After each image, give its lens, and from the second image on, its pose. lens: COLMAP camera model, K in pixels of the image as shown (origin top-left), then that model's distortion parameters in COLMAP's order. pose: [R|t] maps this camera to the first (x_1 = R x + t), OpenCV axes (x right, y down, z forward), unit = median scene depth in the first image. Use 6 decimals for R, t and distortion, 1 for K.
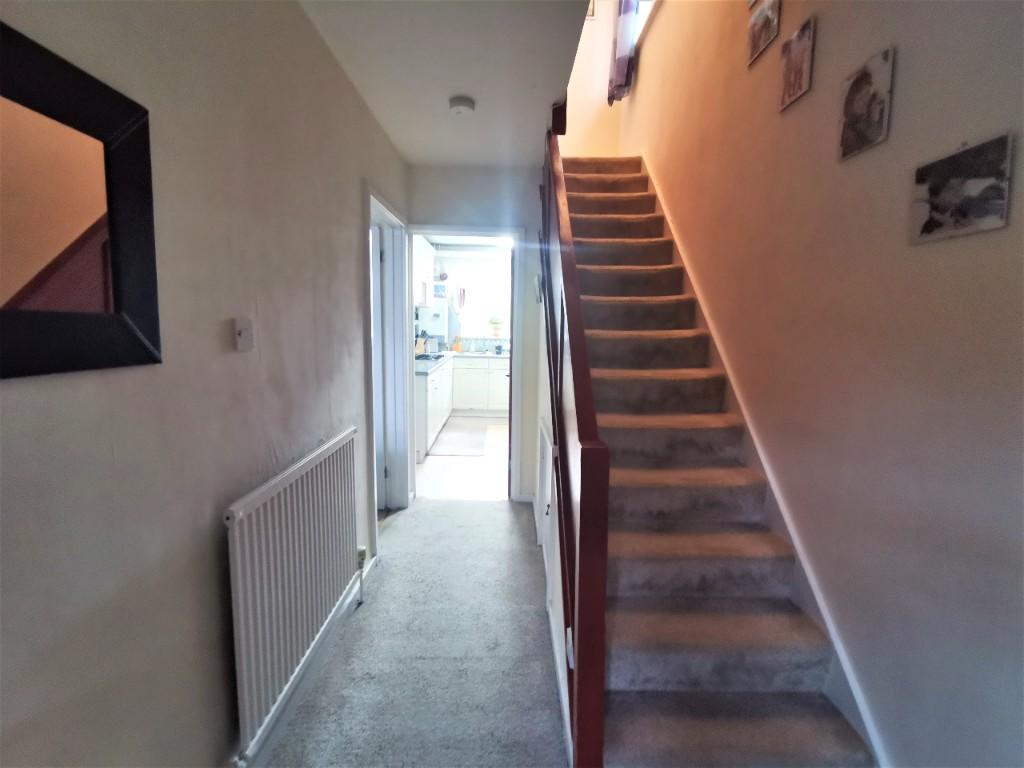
lens RADIAL K [[472.4, 0, 507.8], [0, 472.4, 382.7], [0, 0, 1]] dist [-0.000708, -0.000009]
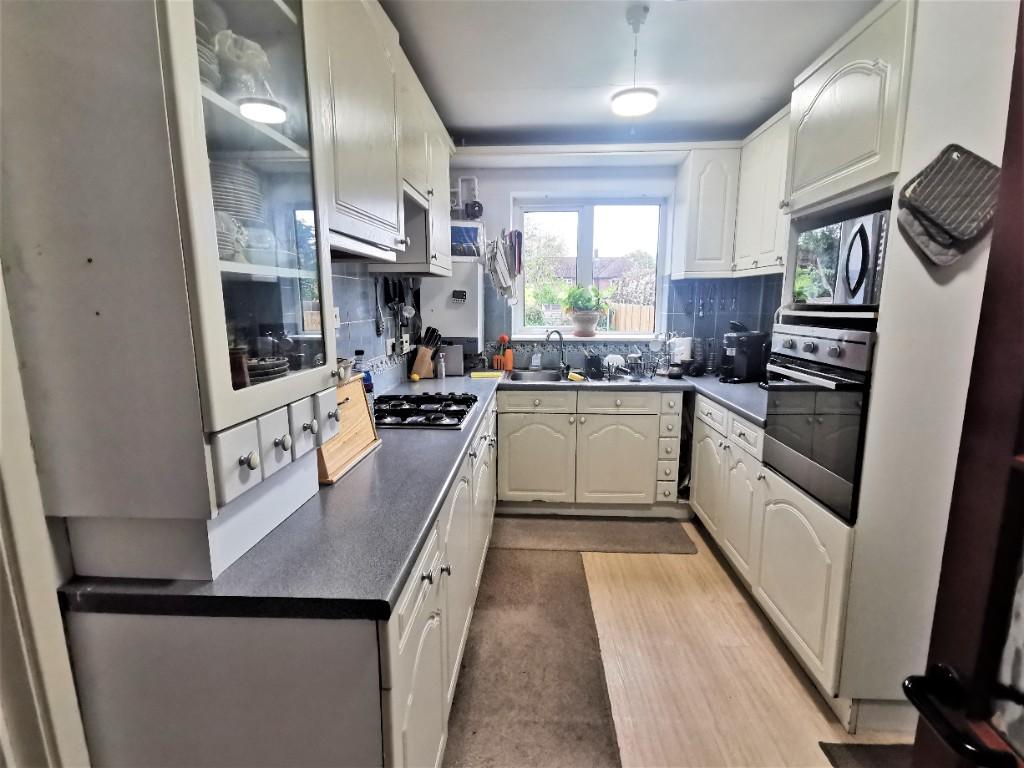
lens RADIAL K [[472.4, 0, 515.9], [0, 472.4, 379.6], [0, 0, 1]] dist [-0.000708, -0.000009]
pose [[0.998157, -0.007786, -0.060185, -0.068704], [0.011306, 0.998231, 0.058365, -0.085931], [0.059624, -0.058938, 0.996479, 0.540918]]
